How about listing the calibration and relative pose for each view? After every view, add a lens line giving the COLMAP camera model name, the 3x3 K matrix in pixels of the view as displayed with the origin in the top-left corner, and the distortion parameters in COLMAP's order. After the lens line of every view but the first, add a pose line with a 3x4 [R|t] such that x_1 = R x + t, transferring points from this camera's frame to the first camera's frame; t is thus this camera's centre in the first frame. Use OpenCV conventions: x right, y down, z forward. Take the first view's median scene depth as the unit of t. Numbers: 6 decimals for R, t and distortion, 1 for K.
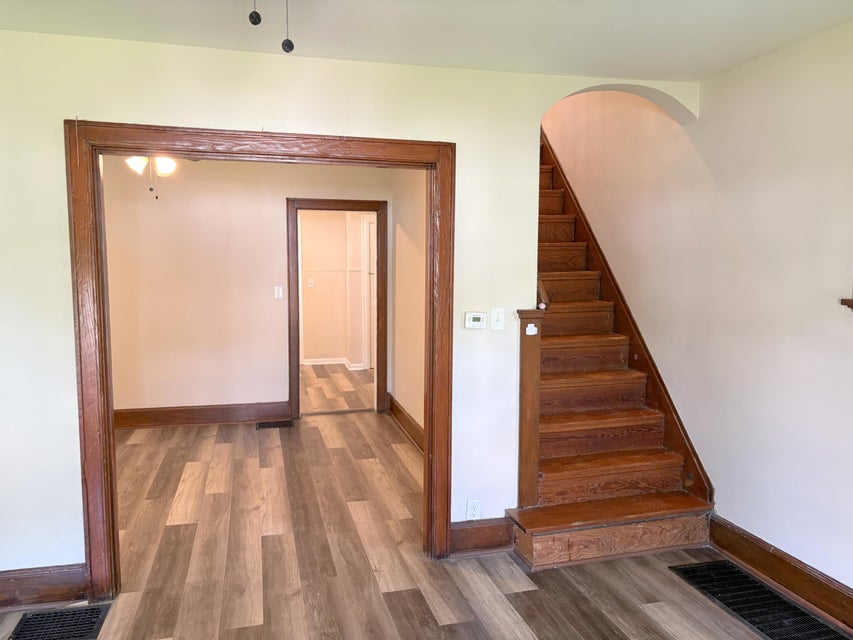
lens RADIAL K [[637.8, 0, 427.2], [0, 637.8, 320.5], [0, 0, 1]] dist [0.007632, -0.039747]
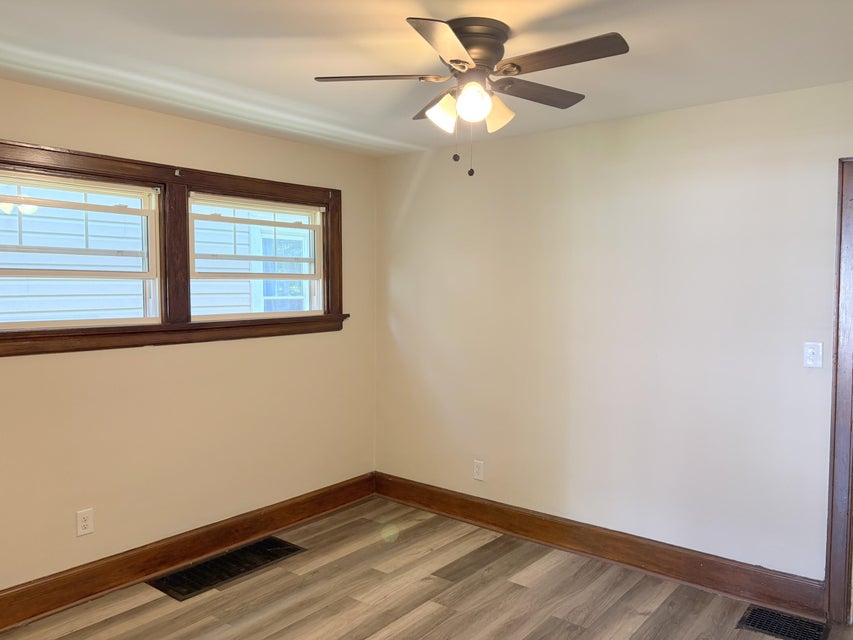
lens RADIAL K [[637.8, 0, 426.2], [0, 637.8, 321.3], [0, 0, 1]] dist [0.007632, -0.039747]
pose [[0.591277, 0.048102, -0.805033, -0.020152], [-0.073083, 0.997308, 0.005913, -0.055069], [0.803151, 0.055338, 0.593201, 0.494771]]
